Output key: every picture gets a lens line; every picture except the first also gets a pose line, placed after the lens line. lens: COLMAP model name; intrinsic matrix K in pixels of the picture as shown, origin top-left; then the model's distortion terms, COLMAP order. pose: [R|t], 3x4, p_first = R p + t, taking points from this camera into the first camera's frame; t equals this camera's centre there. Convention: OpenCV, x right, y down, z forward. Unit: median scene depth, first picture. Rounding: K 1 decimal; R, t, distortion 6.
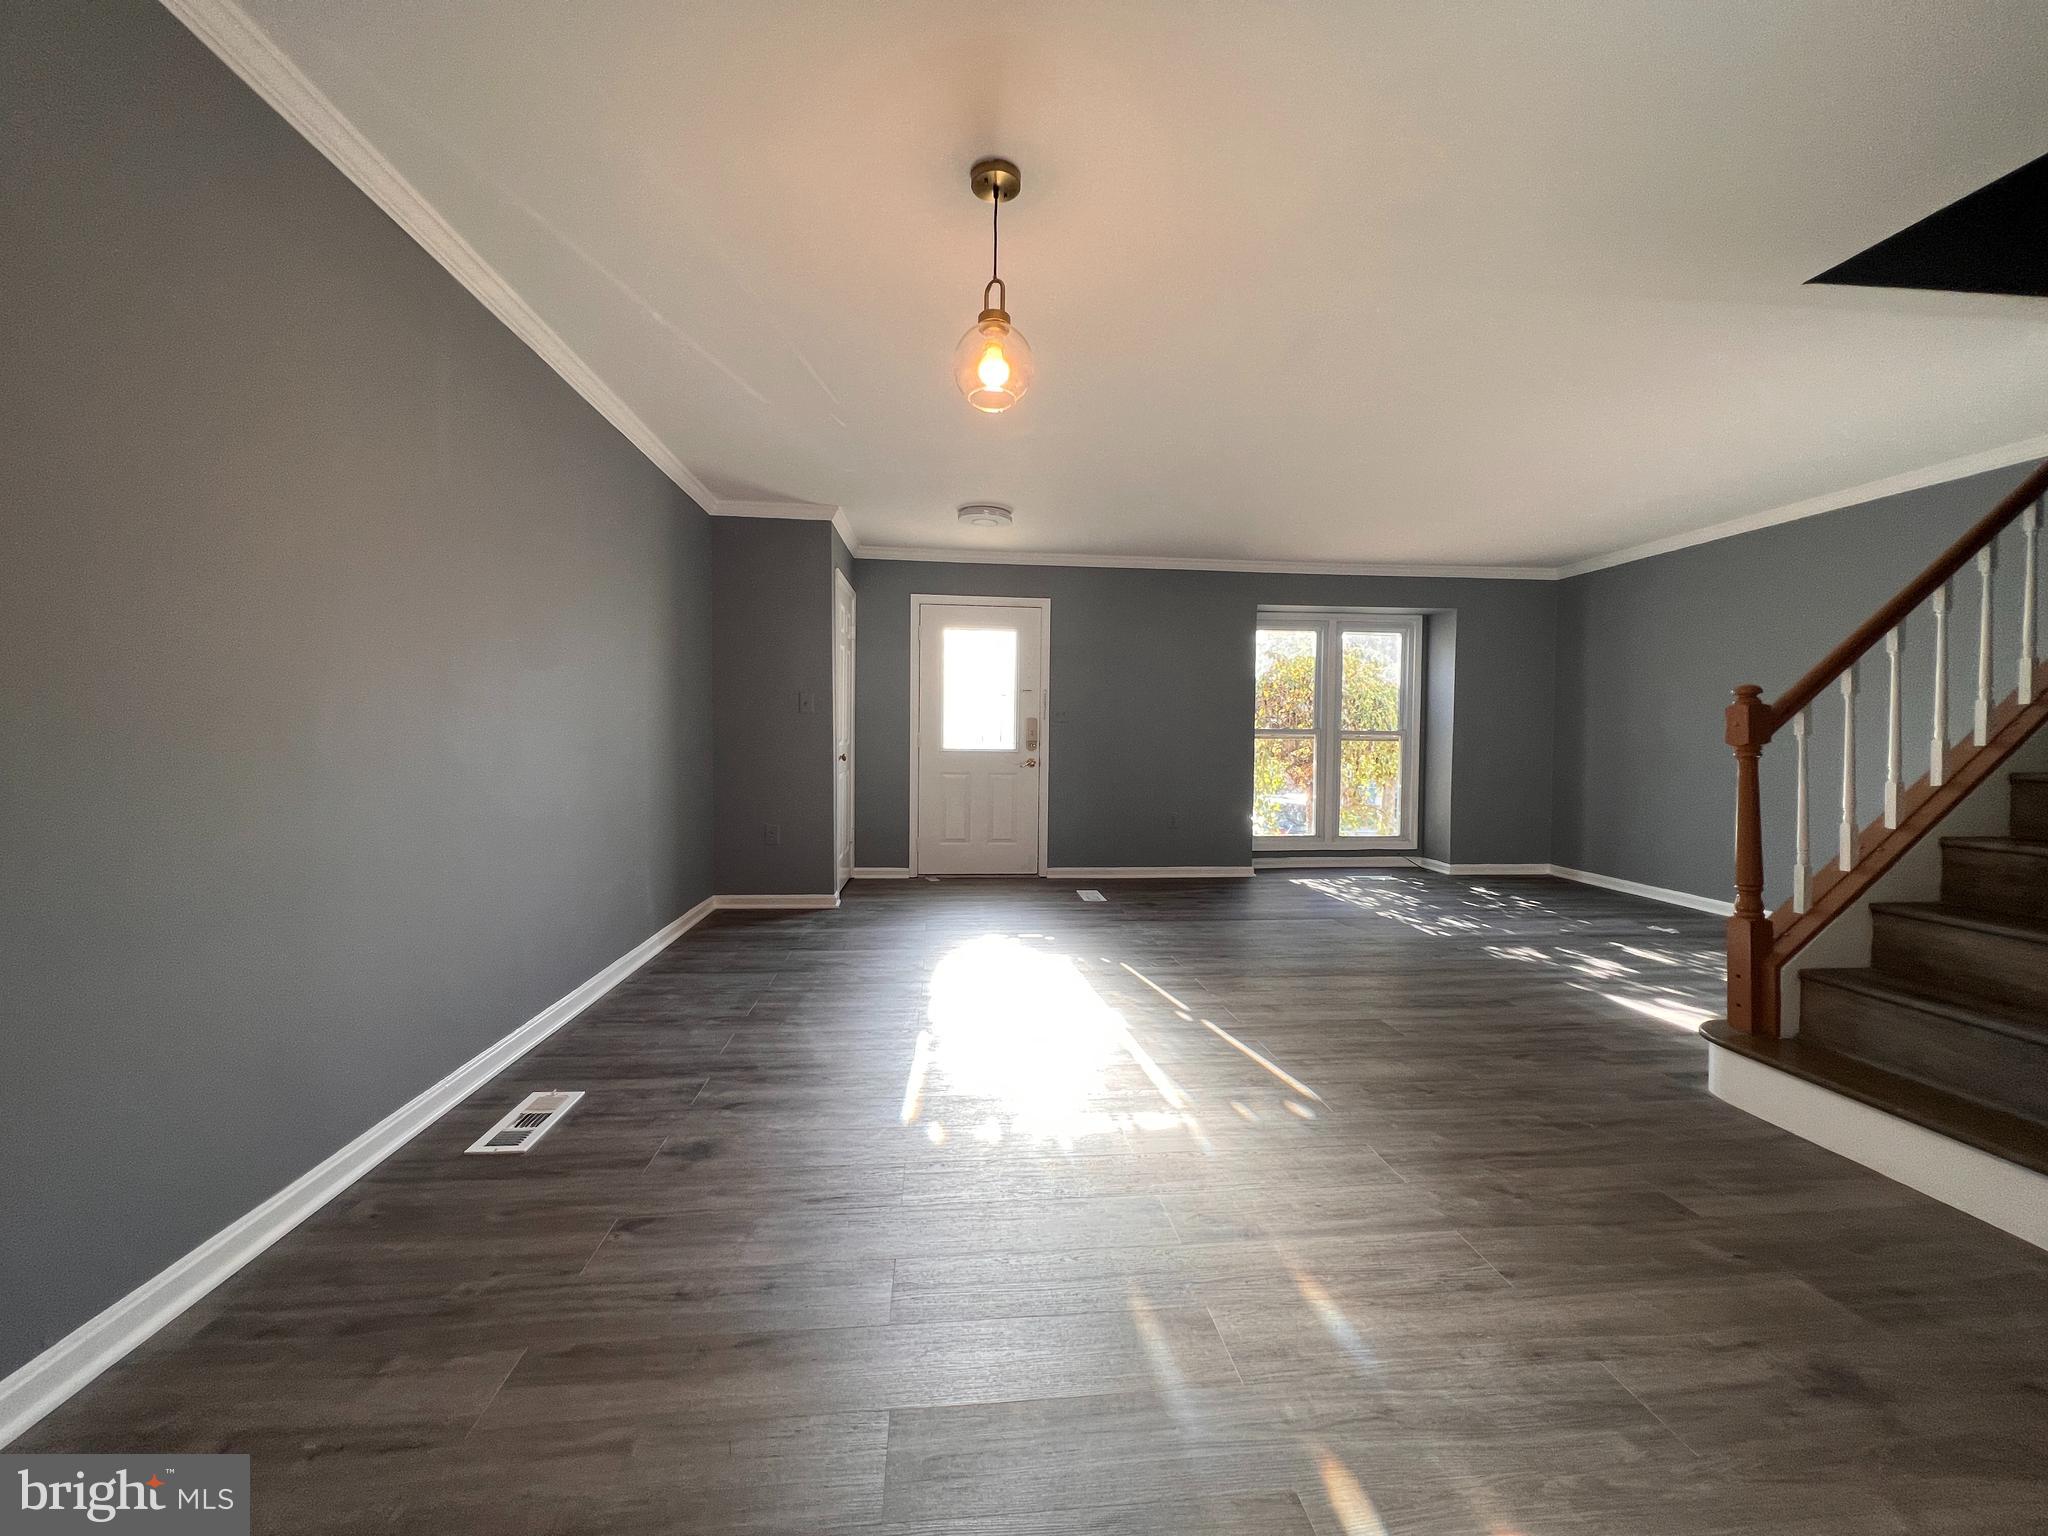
lens RADIAL K [[818.9, 0, 1022.3], [0, 818.9, 768.2], [0, 0, 1]] dist [-0.000811, 0.000215]
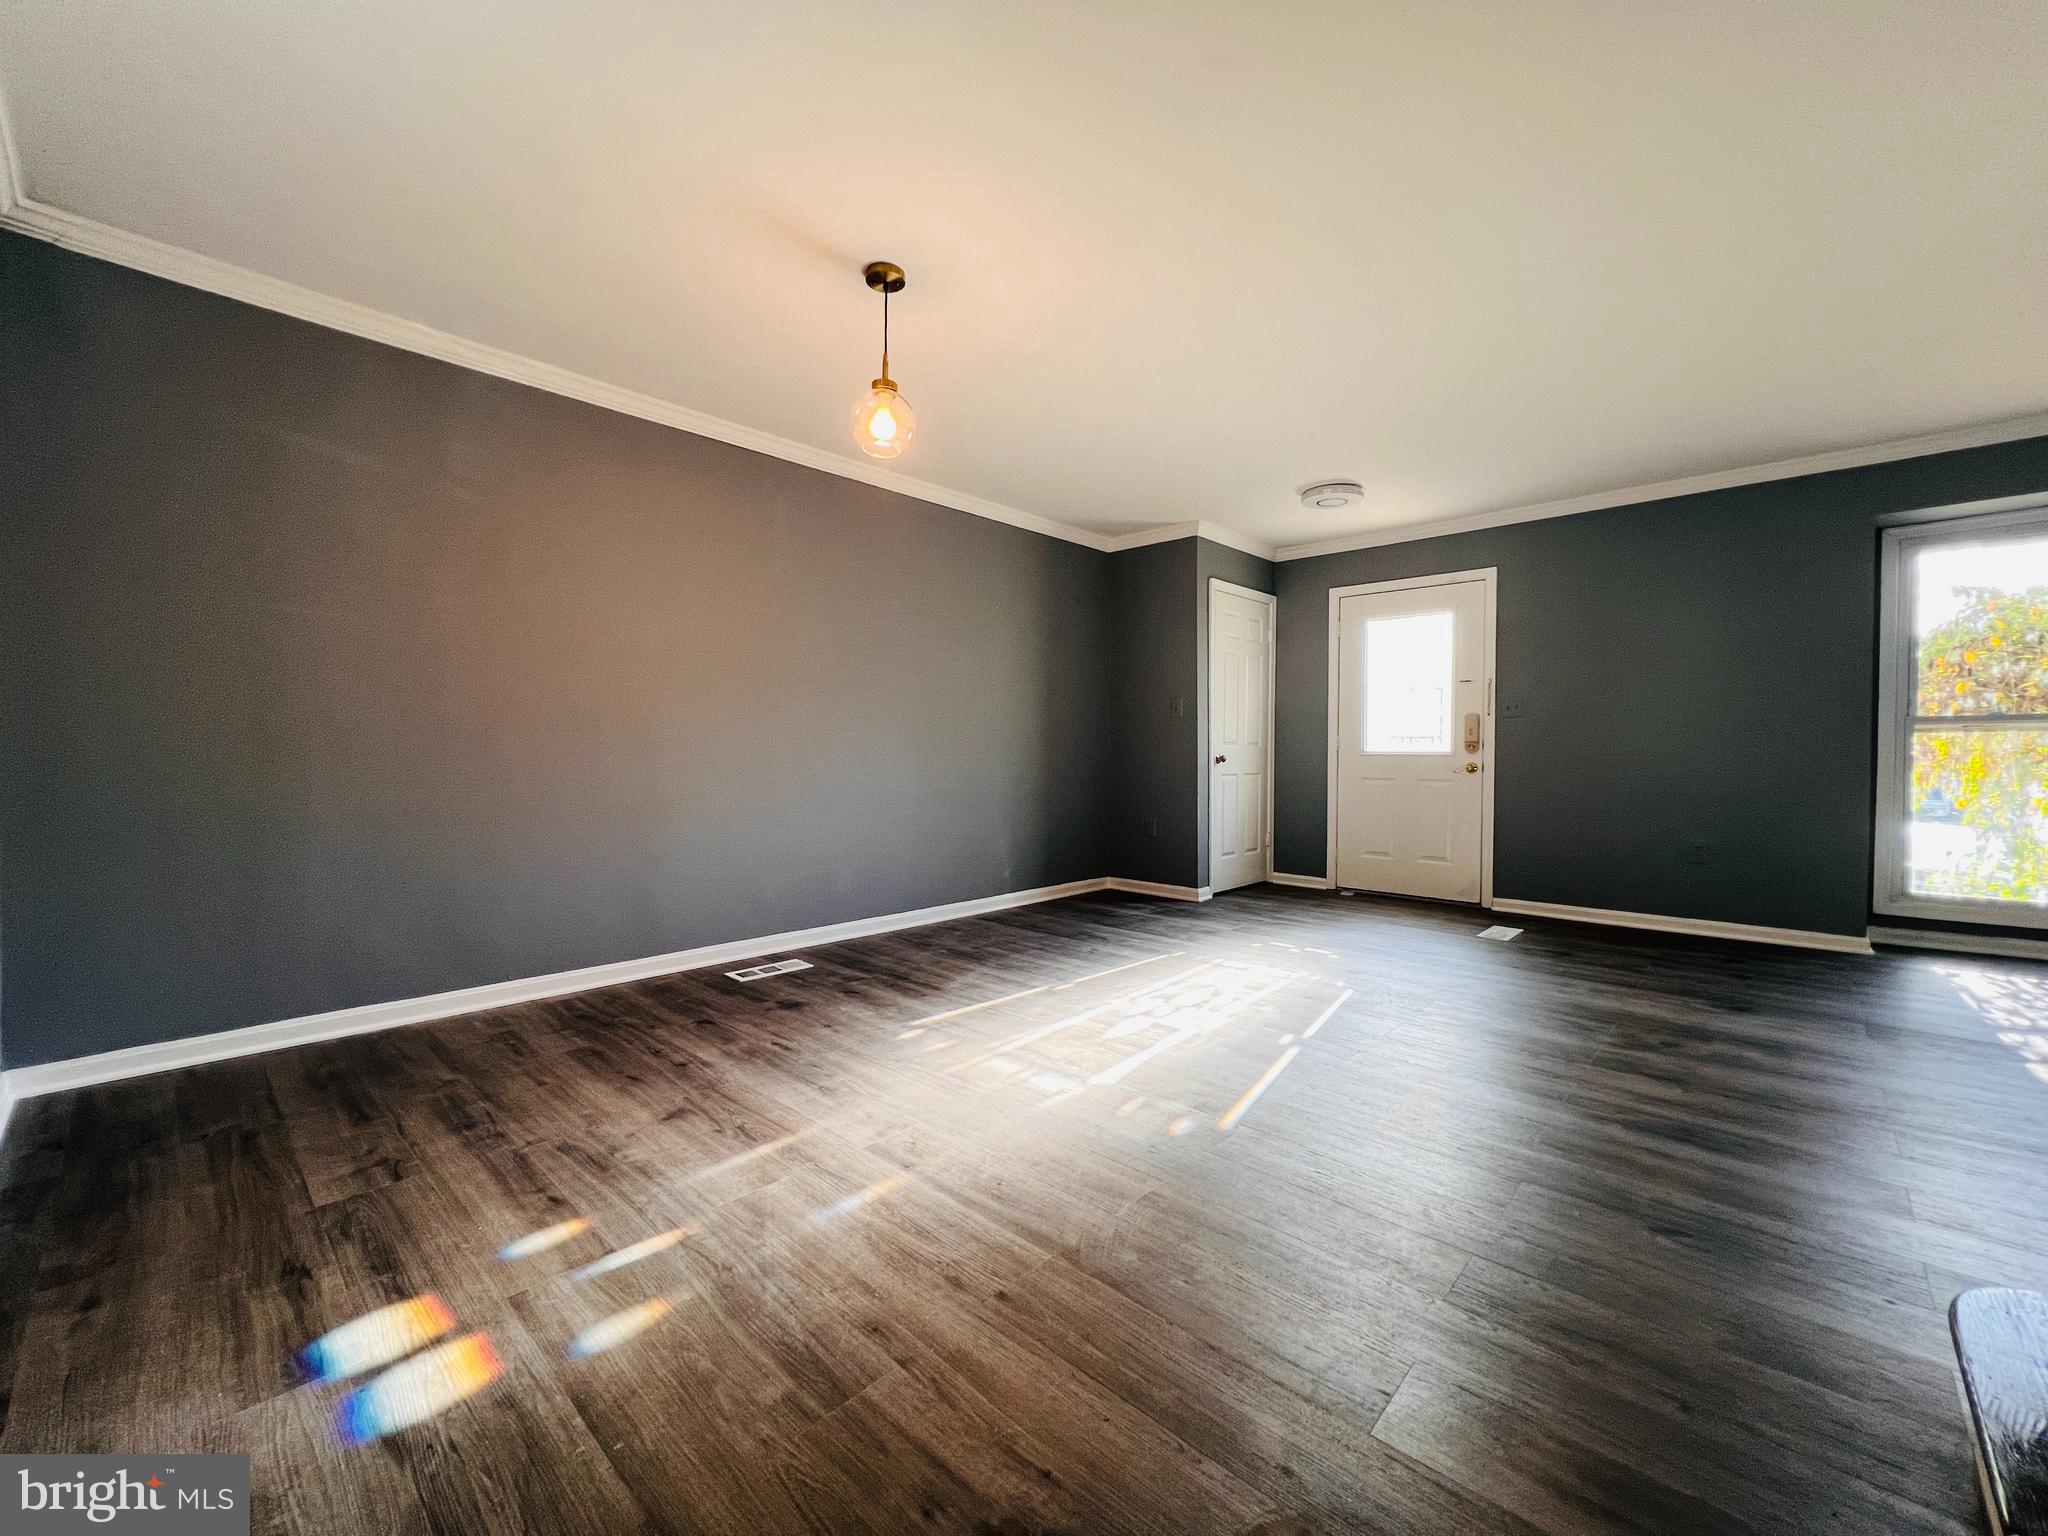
lens RADIAL K [[818.9, 0, 1022.3], [0, 818.9, 768.2], [0, 0, 1]] dist [-0.000811, 0.000215]
pose [[0.655769, 0.004915, -0.754946, 0.742399], [-0.024167, 0.999603, -0.014485, 0.036471], [0.754575, 0.027743, 0.655627, 0.246695]]
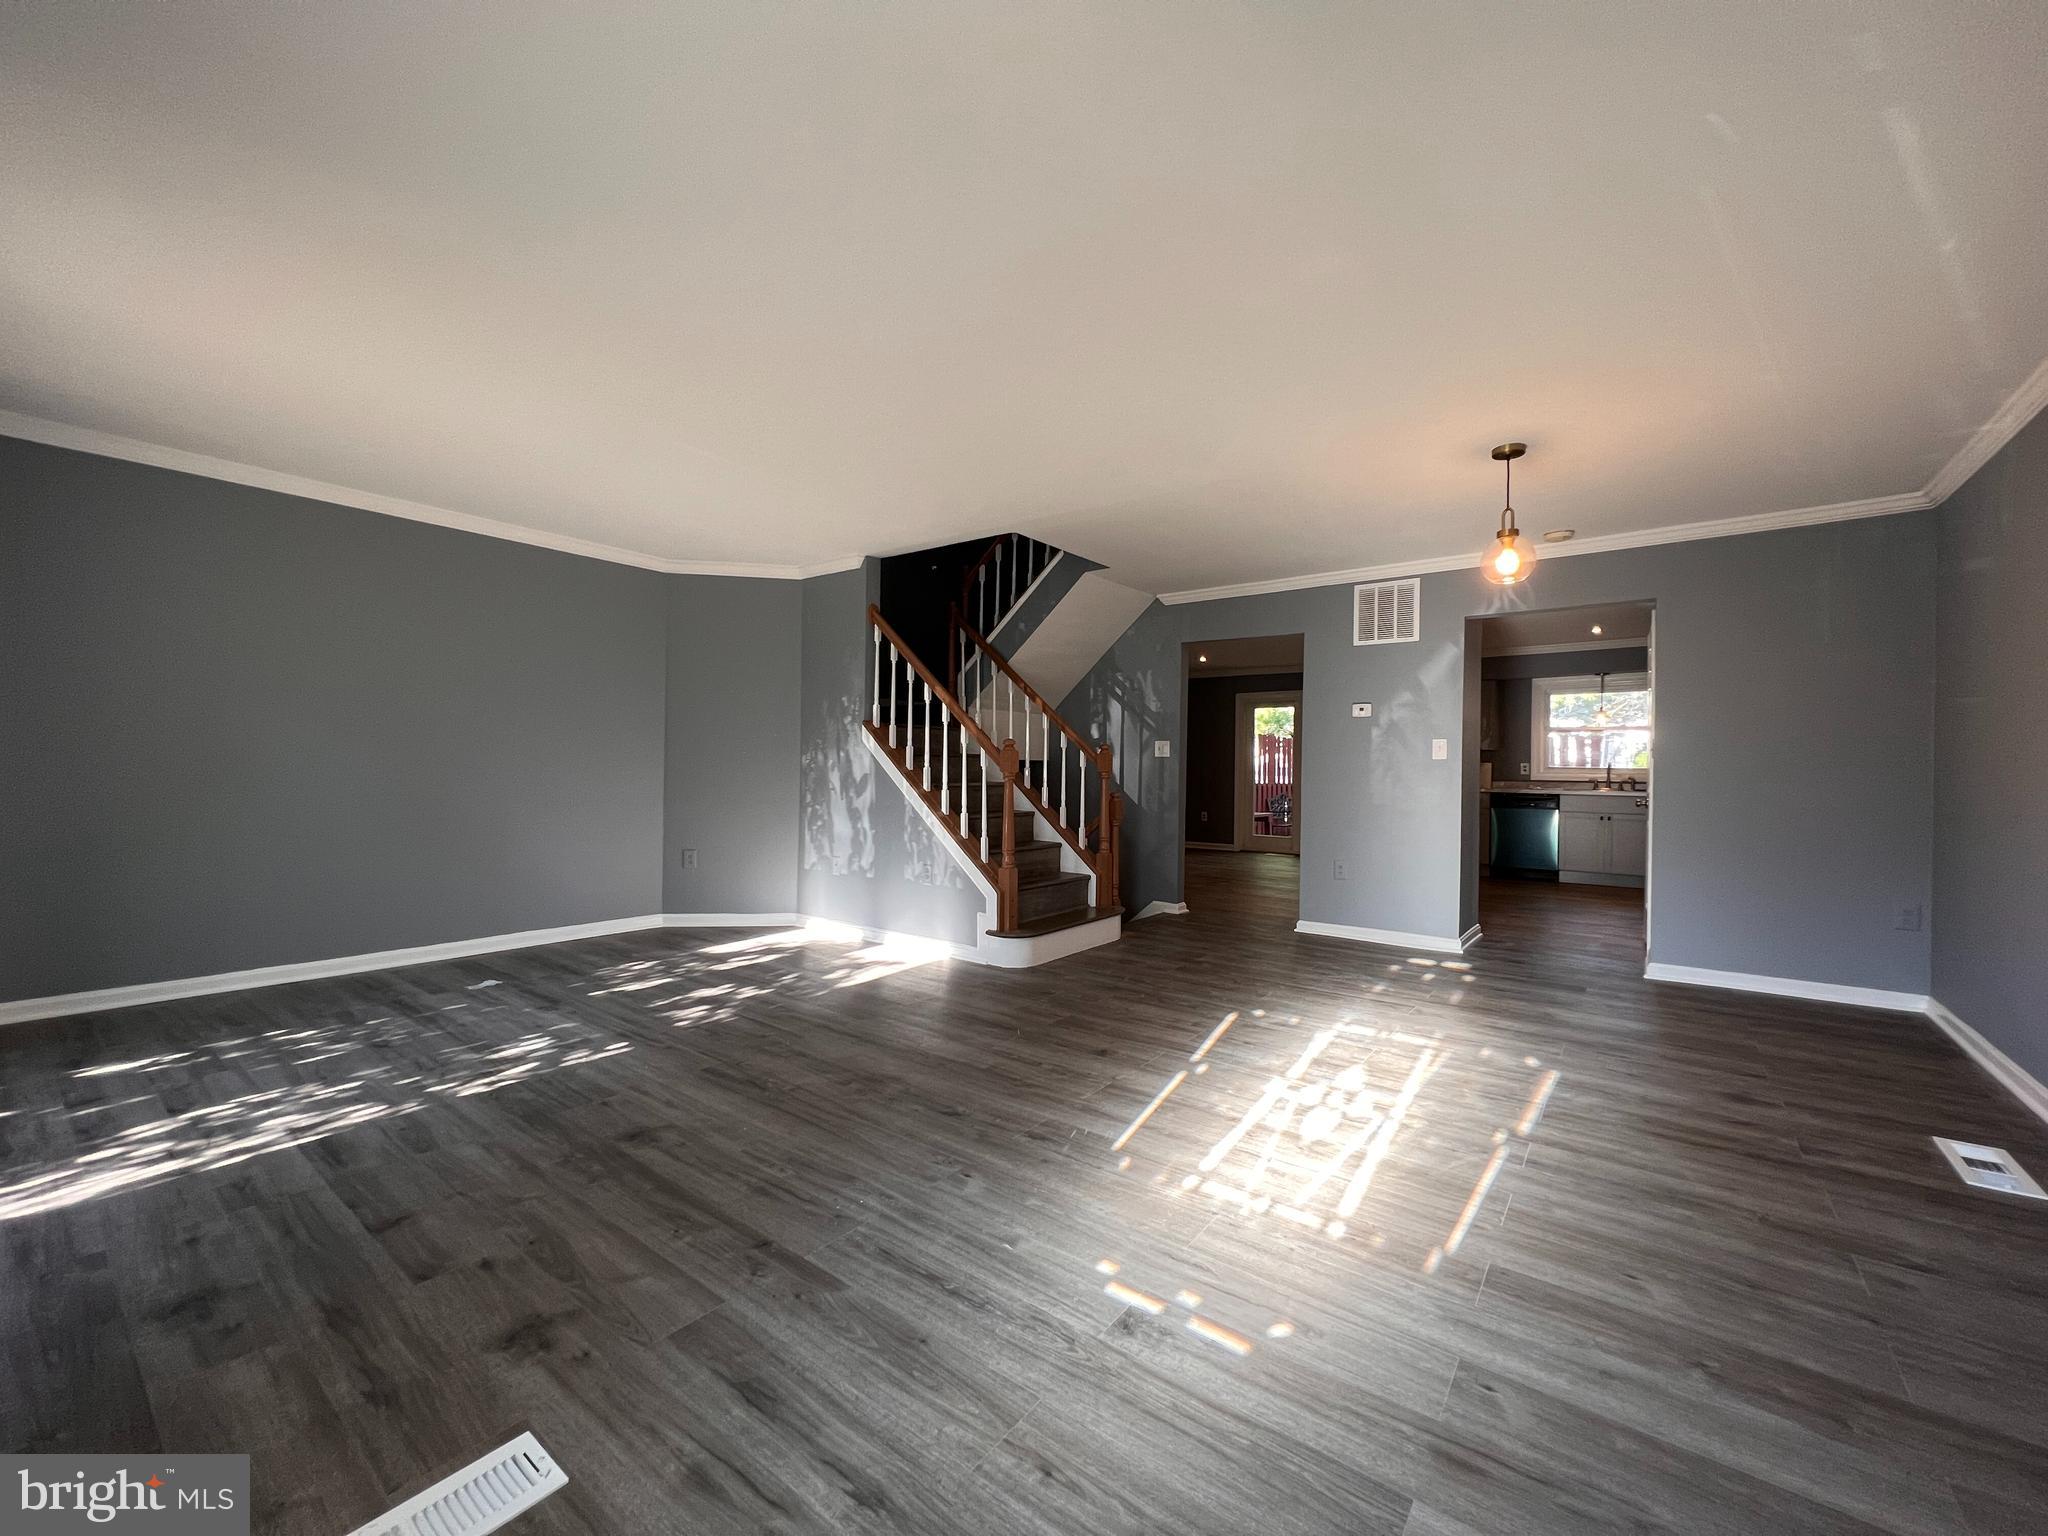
lens RADIAL K [[831.8, 0, 1015.1], [0, 831.8, 765.3], [0, 0, 1]] dist [-0.006490, -0.000096]
pose [[-0.729090, -0.018844, 0.684158, -0.326076], [0.005637, 0.999422, 0.033534, -0.088391], [-0.684394, 0.028306, -0.728562, 2.043872]]
